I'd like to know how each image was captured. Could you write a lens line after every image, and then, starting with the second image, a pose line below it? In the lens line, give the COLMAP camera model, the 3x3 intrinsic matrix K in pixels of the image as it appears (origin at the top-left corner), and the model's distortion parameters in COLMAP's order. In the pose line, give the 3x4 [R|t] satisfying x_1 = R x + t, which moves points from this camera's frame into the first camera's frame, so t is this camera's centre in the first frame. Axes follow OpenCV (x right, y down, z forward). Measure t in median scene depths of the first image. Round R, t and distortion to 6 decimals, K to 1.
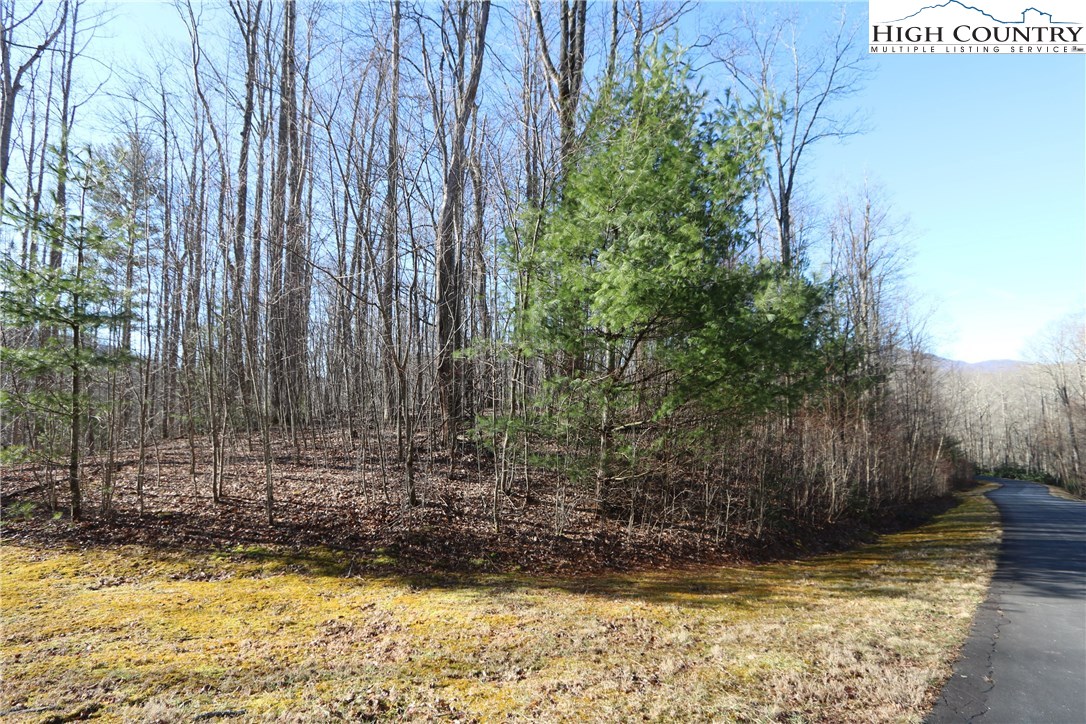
lens RADIAL K [[494.1, 0, 547.7], [0, 494.1, 361.3], [0, 0, 1]] dist [-0.025638, 0.003800]
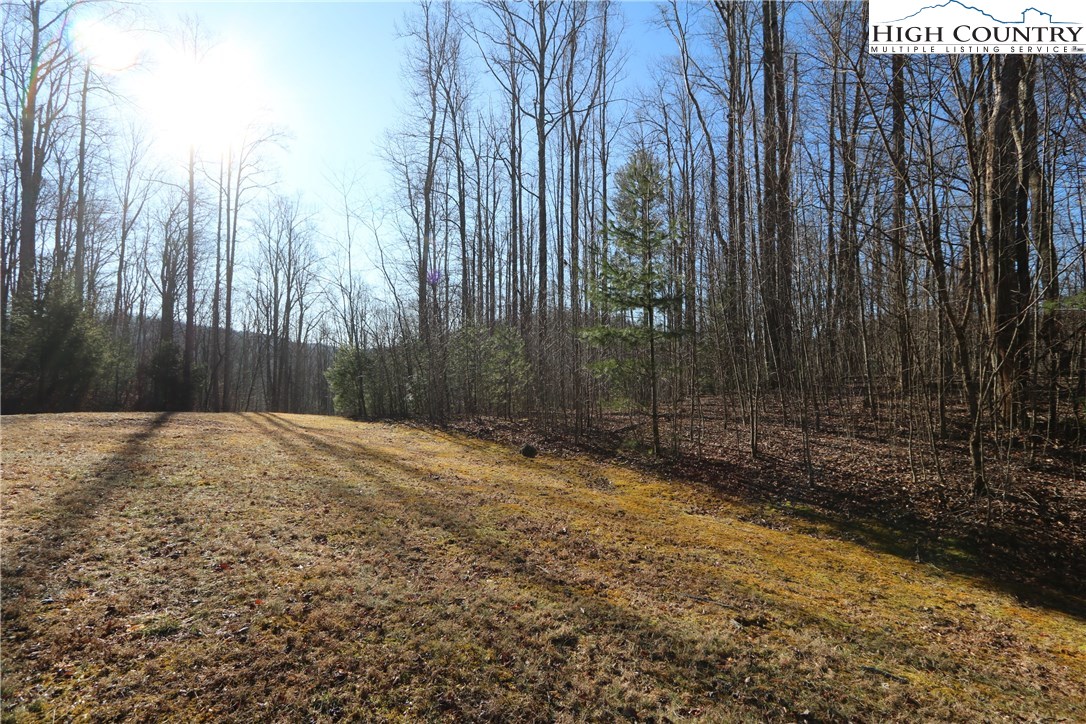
lens RADIAL K [[494.1, 0, 547.7], [0, 494.1, 361.3], [0, 0, 1]] dist [-0.025638, 0.003800]
pose [[0.624620, -0.000613, -0.780929, -0.116643], [0.058430, 0.997233, 0.045952, -0.009441], [0.778740, -0.074332, 0.622927, -0.056761]]
